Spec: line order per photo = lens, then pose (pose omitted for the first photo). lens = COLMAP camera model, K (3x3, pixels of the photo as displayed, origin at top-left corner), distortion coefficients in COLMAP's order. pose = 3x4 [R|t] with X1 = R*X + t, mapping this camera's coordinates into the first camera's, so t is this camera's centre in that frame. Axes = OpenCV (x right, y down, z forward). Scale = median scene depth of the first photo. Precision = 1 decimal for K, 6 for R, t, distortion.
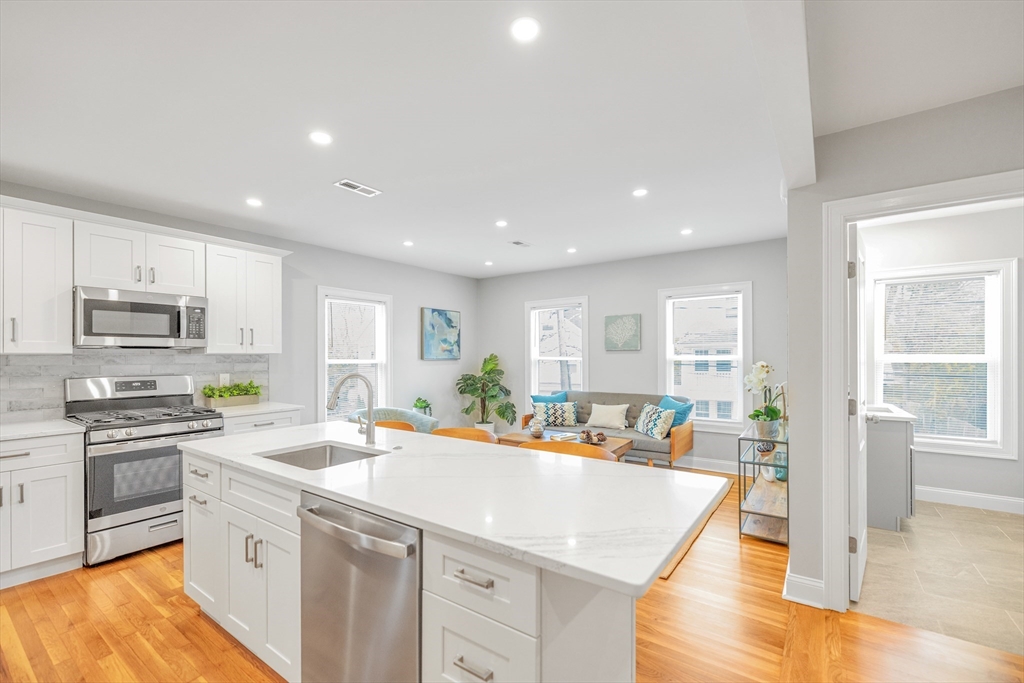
lens RADIAL K [[453.4, 0, 493.5], [0, 453.4, 363.8], [0, 0, 1]] dist [-0.000896, 0.000186]
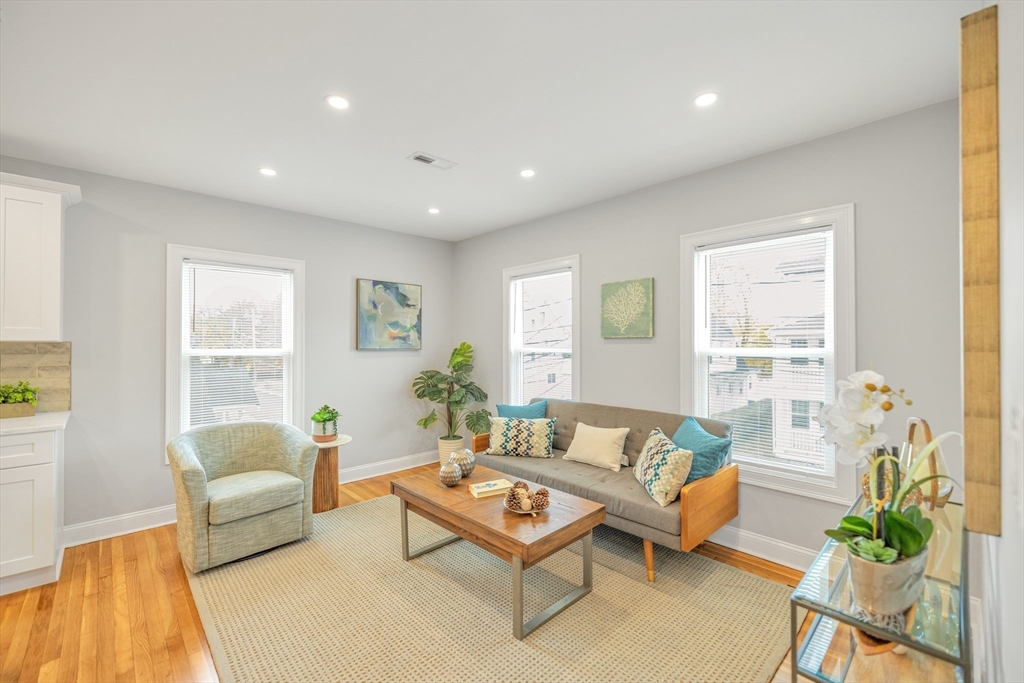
lens RADIAL K [[440.0, 0, 517.4], [0, 440.0, 346.7], [0, 0, 1]] dist [-0.001900, -0.000843]
pose [[0.987590, 0.006206, -0.156929, 0.232077], [-0.007979, 0.999911, -0.010670, -0.010212], [0.156849, 0.011790, 0.987552, 0.383472]]
